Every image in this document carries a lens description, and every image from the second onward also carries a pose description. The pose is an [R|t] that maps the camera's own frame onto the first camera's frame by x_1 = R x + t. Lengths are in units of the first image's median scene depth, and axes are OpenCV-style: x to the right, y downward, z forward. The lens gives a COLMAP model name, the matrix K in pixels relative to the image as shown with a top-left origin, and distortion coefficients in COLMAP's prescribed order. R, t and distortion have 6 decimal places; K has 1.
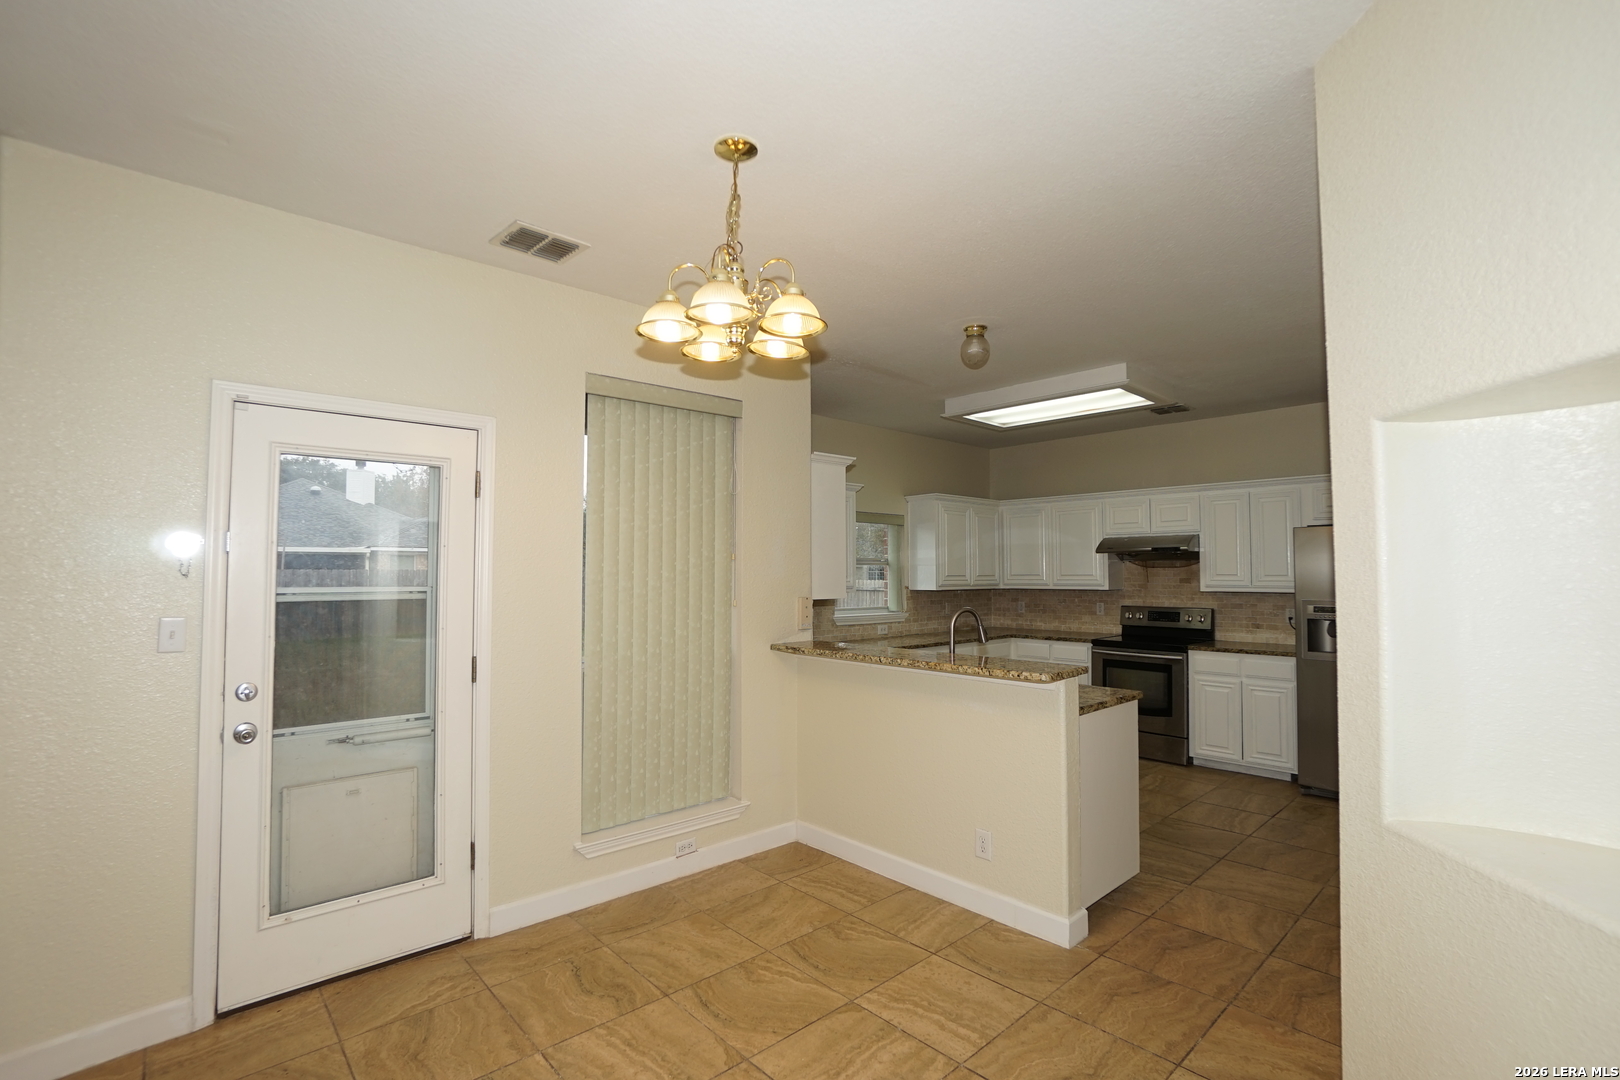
lens RADIAL K [[735.5, 0, 810.0], [0, 735.5, 540.0], [0, 0, 1]] dist [-0.059857, 0.024940]
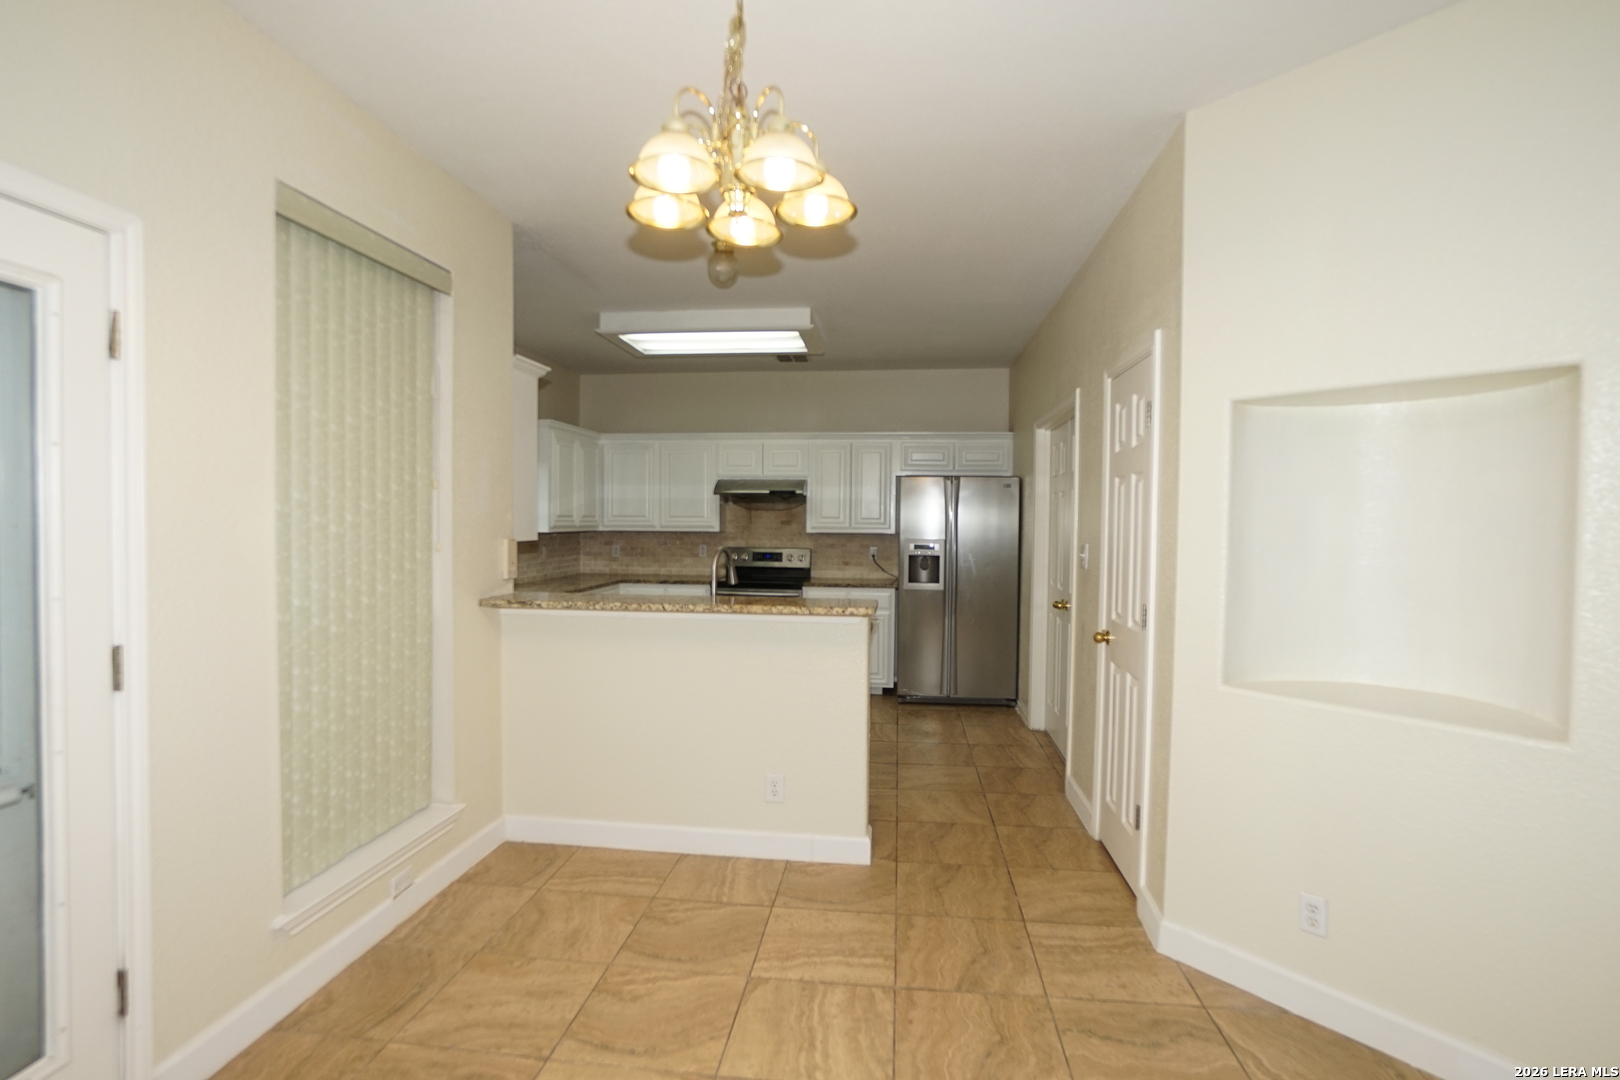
lens RADIAL K [[794.0, 0, 810.0], [0, 794.0, 540.0], [0, 0, 1]] dist [-0.051072, 0.025829]
pose [[0.757935, -0.009892, 0.652255, -0.375962], [-0.037791, 0.997540, 0.059042, 0.020040], [-0.651234, -0.069400, 0.755697, 0.172236]]
